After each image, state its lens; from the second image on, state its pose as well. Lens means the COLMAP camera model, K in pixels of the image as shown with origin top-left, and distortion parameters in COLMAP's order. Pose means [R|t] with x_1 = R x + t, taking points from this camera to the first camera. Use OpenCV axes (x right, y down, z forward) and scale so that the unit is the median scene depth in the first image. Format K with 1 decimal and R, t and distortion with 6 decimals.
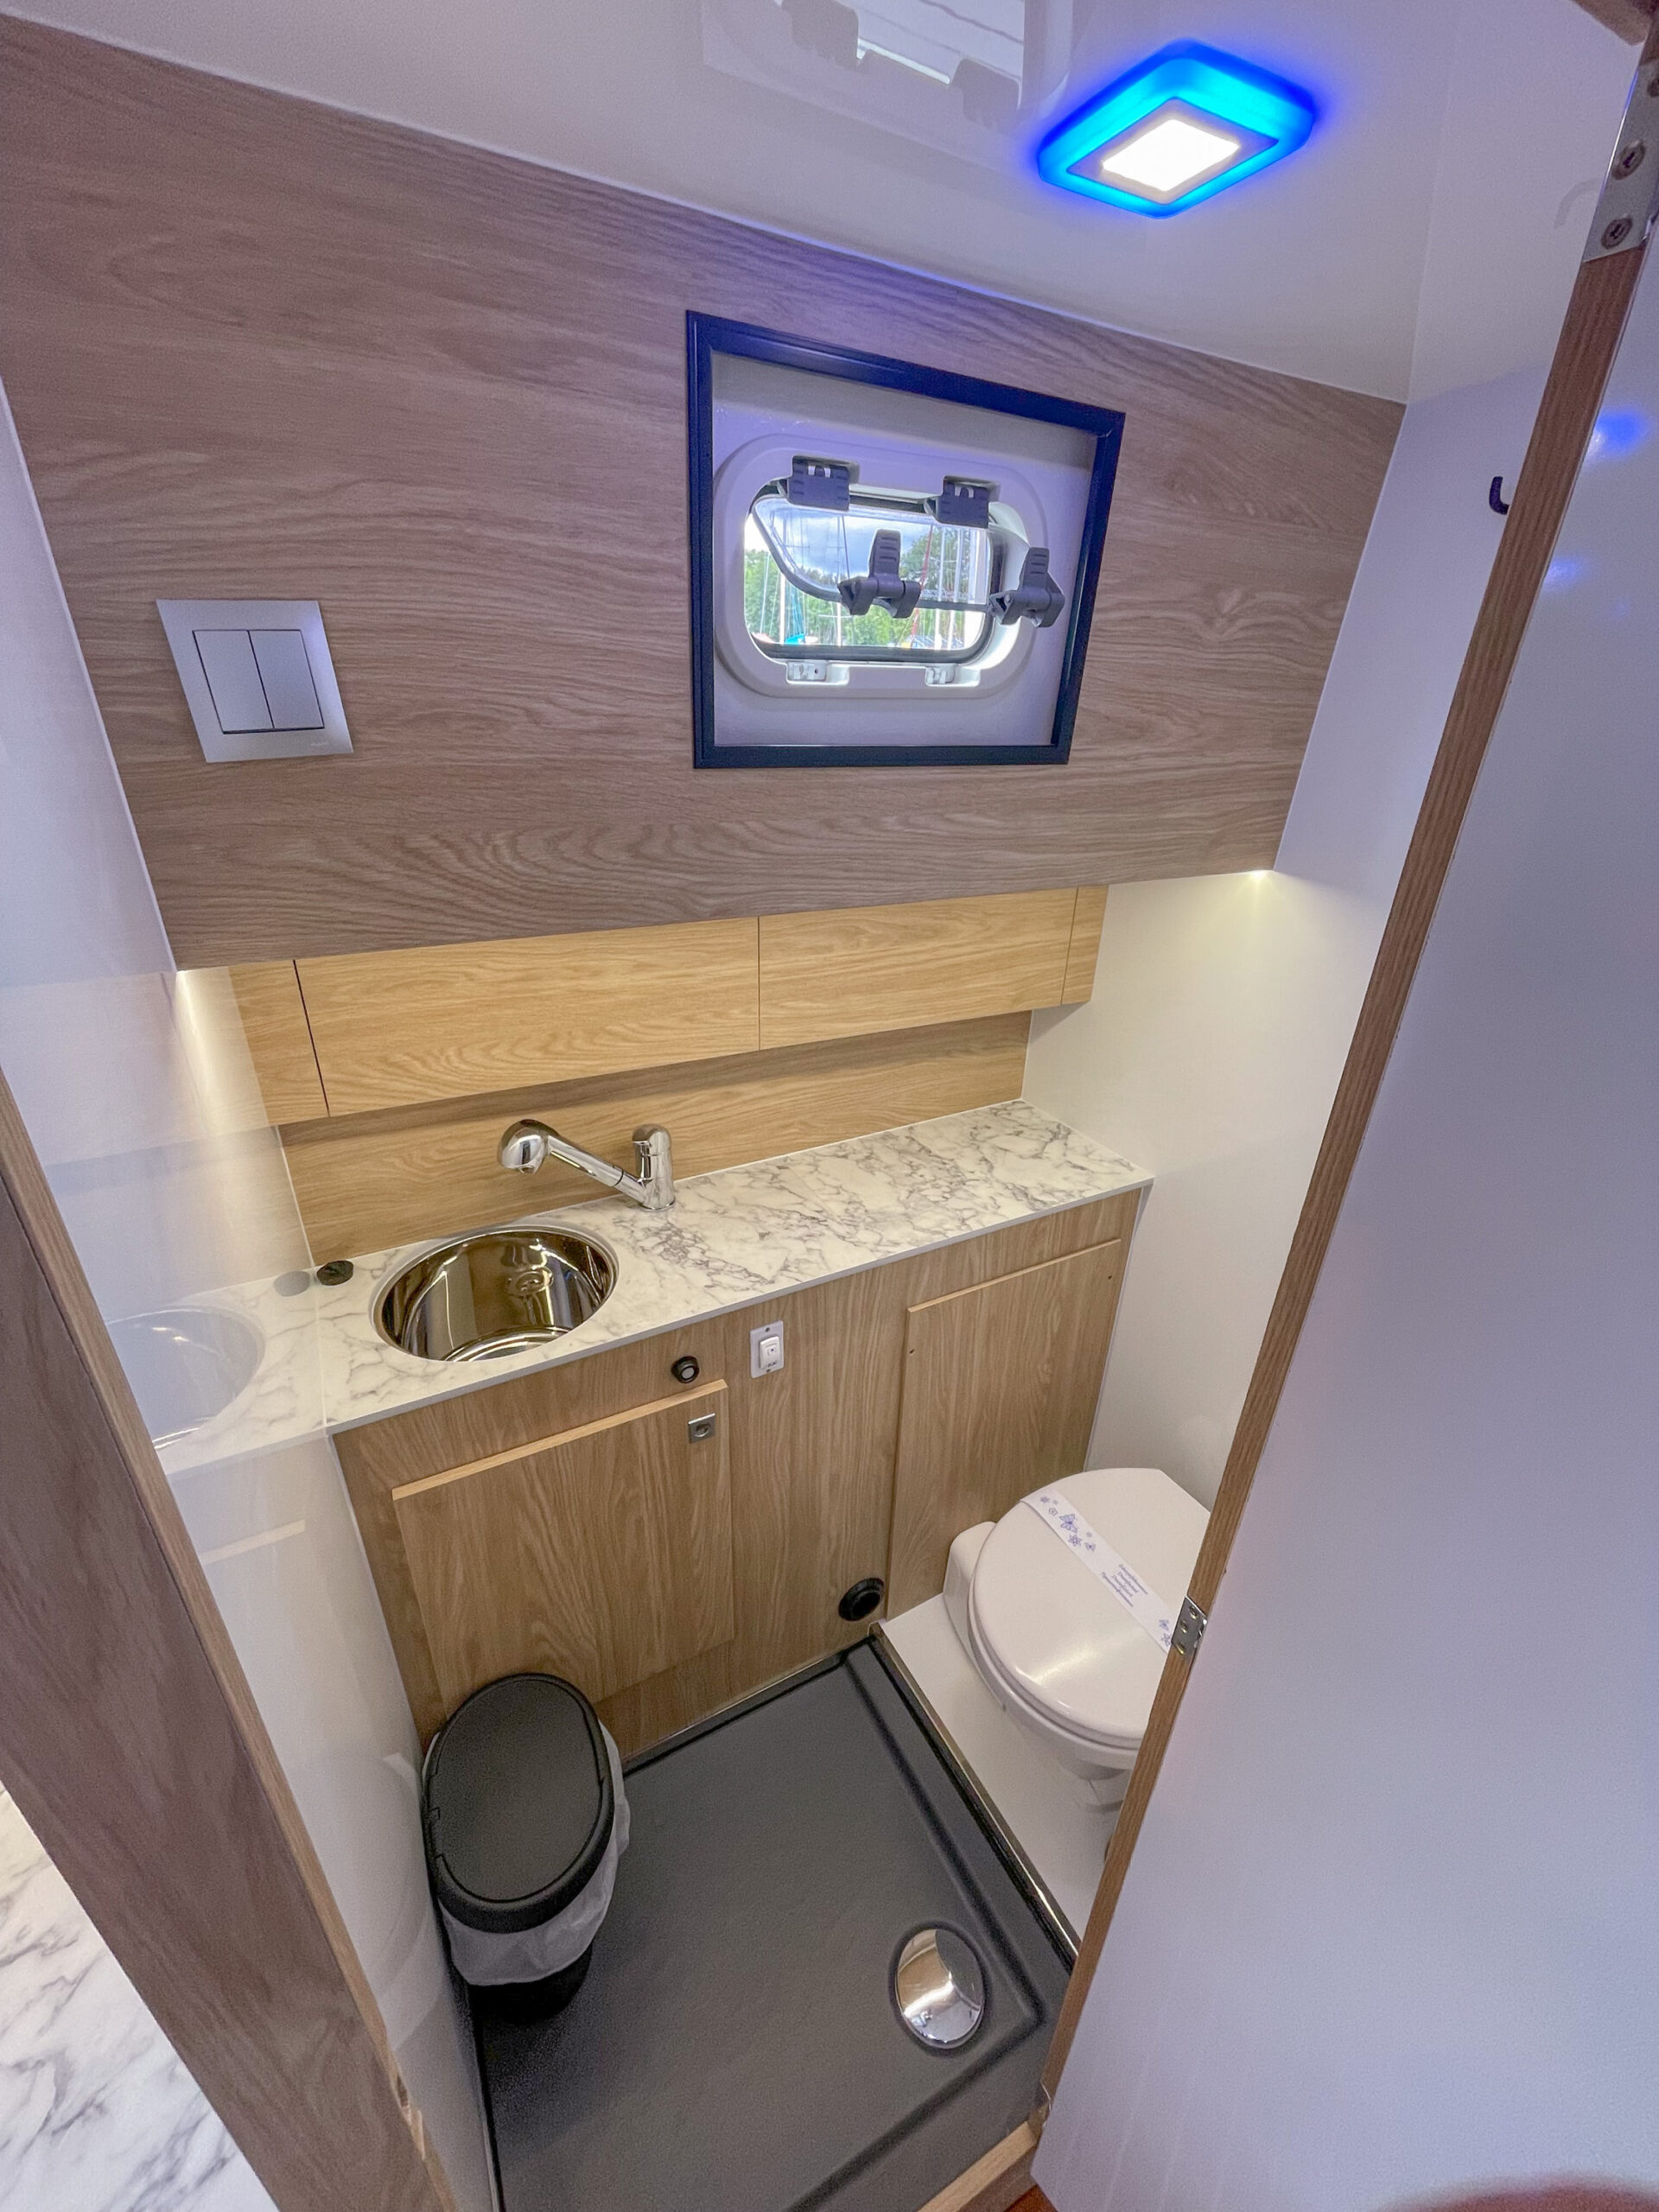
lens RADIAL K [[899.9, 0, 830.6], [0, 899.9, 1116.5], [0, 0, 1]] dist [0.000591, -0.000016]
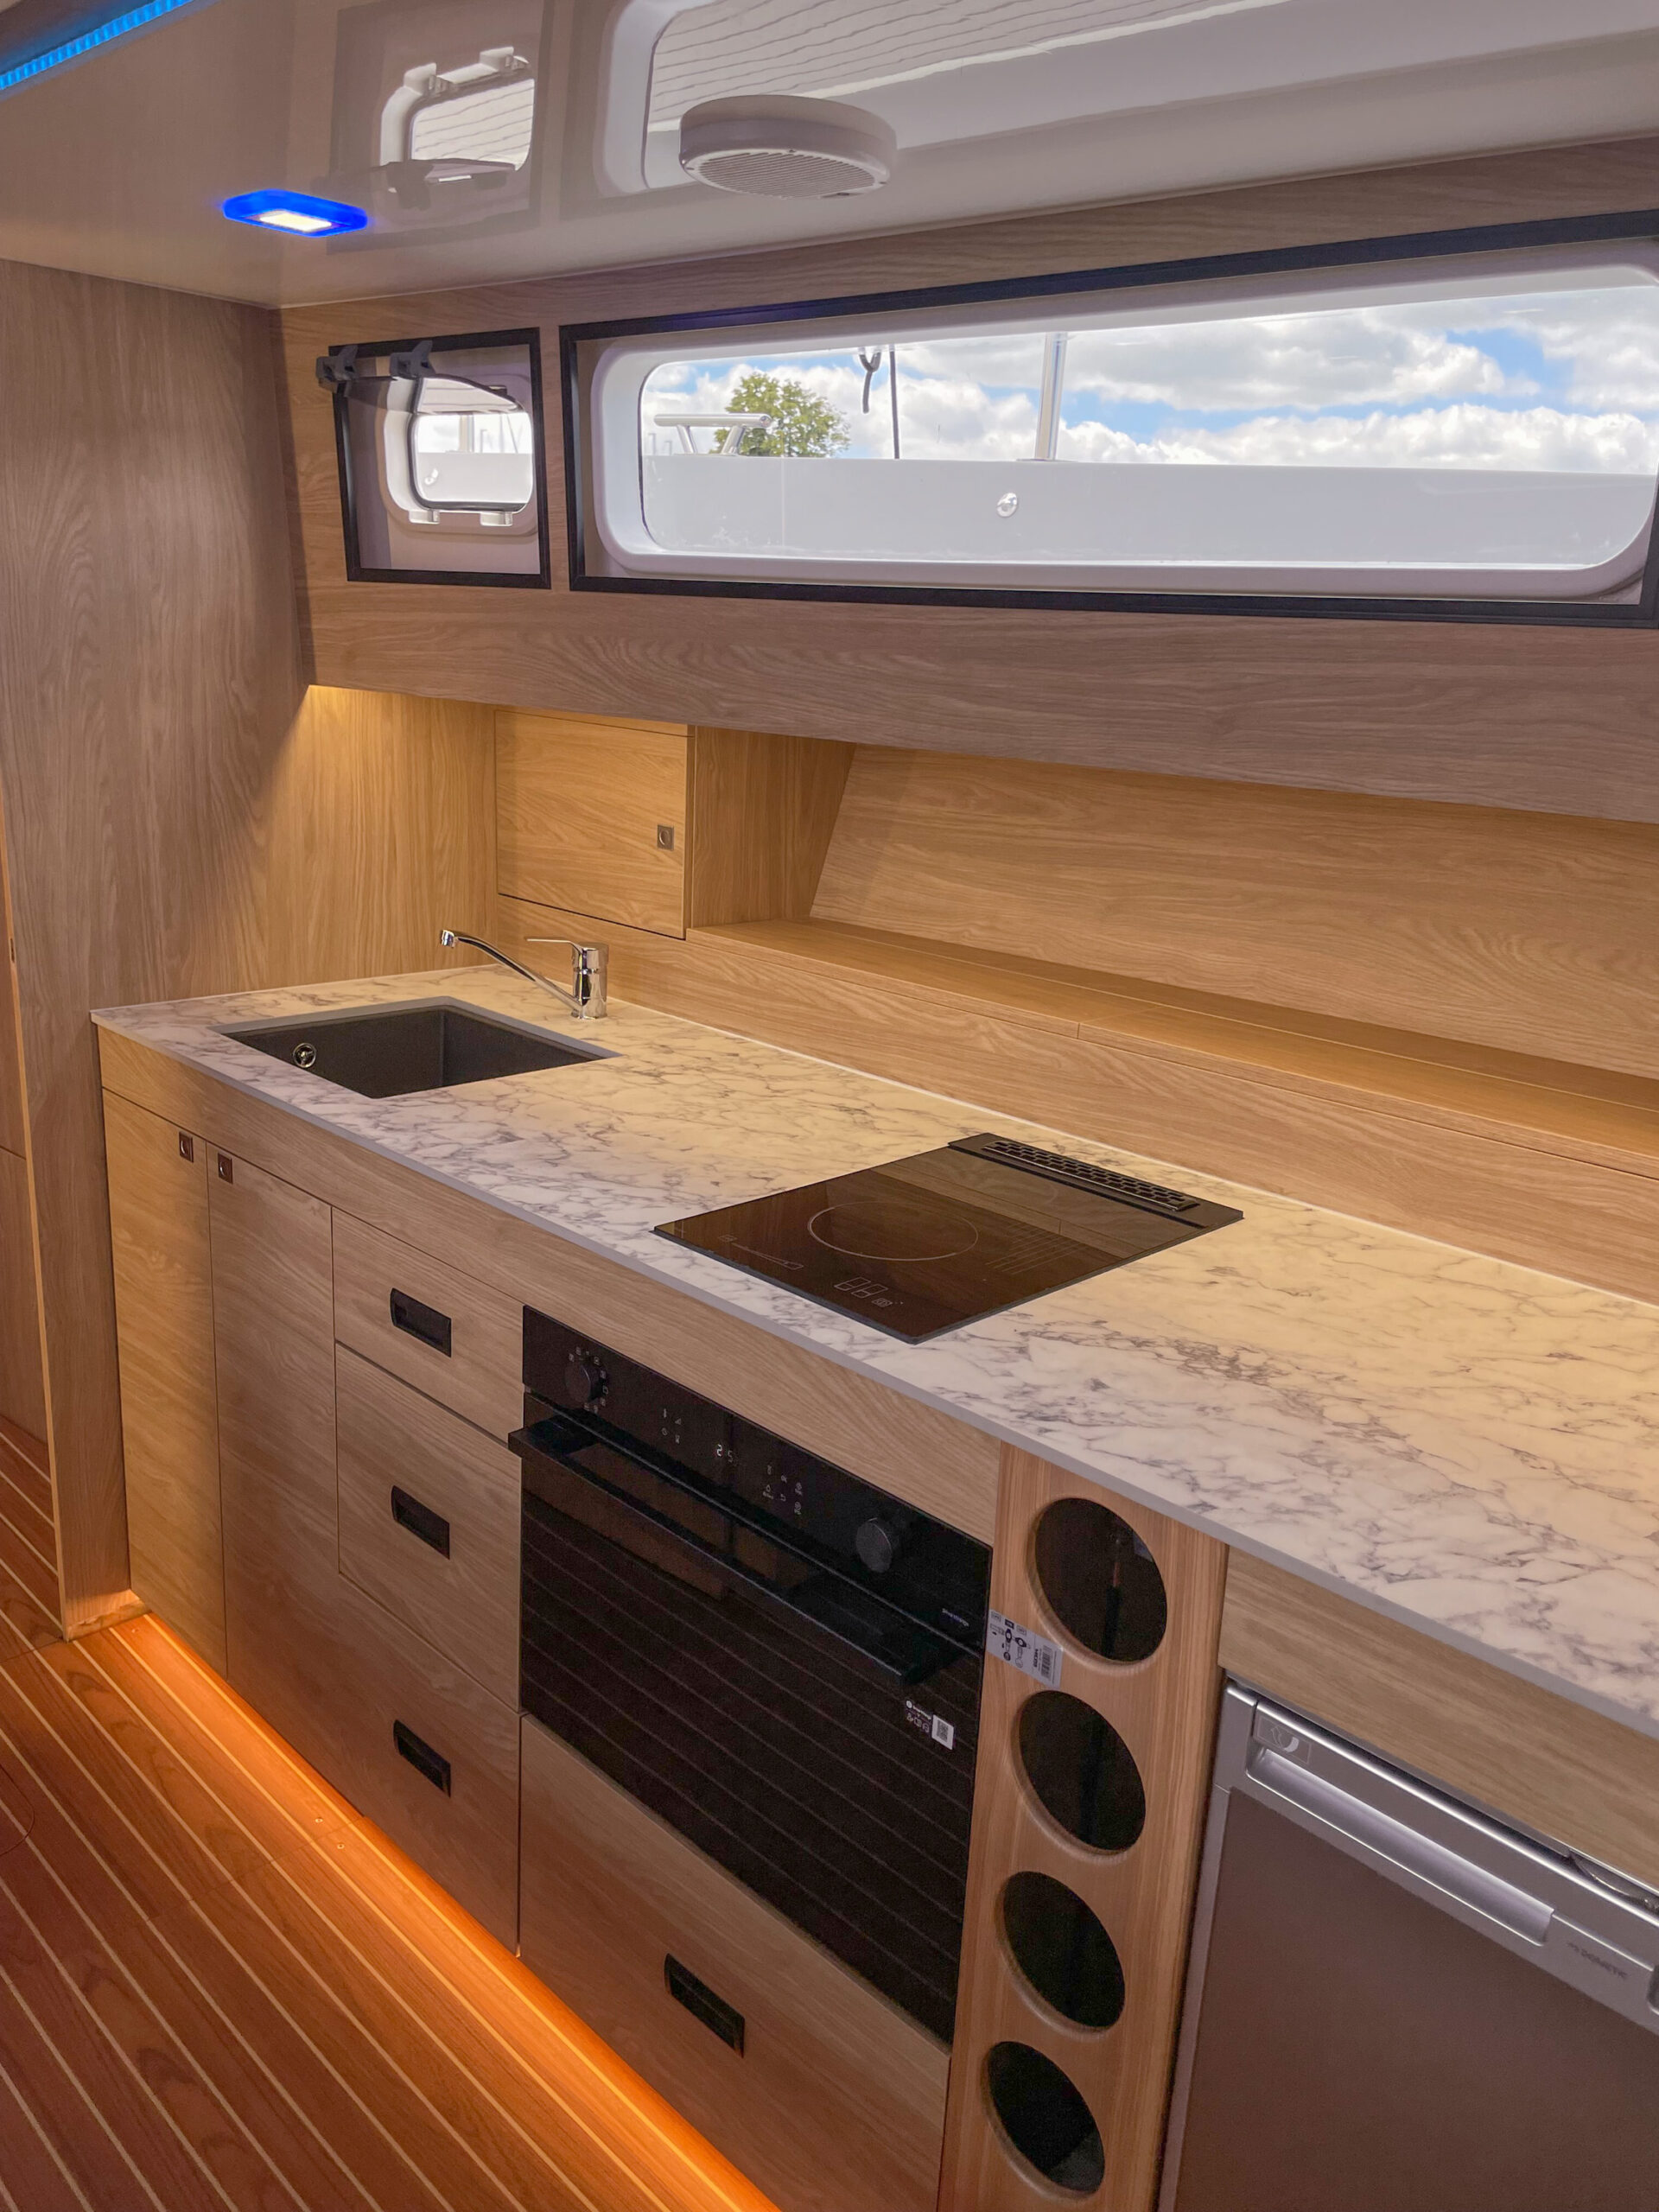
lens RADIAL K [[1662.0, 0, 828.5], [0, 1662.0, 1103.5], [0, 0, 1]] dist [0.006998, 0.003395]
pose [[0.311256, 0.243407, -0.918625, 2.045131], [-0.434683, 0.896061, 0.090145, 0.002395], [0.845086, 0.371252, 0.384709, 0.354909]]
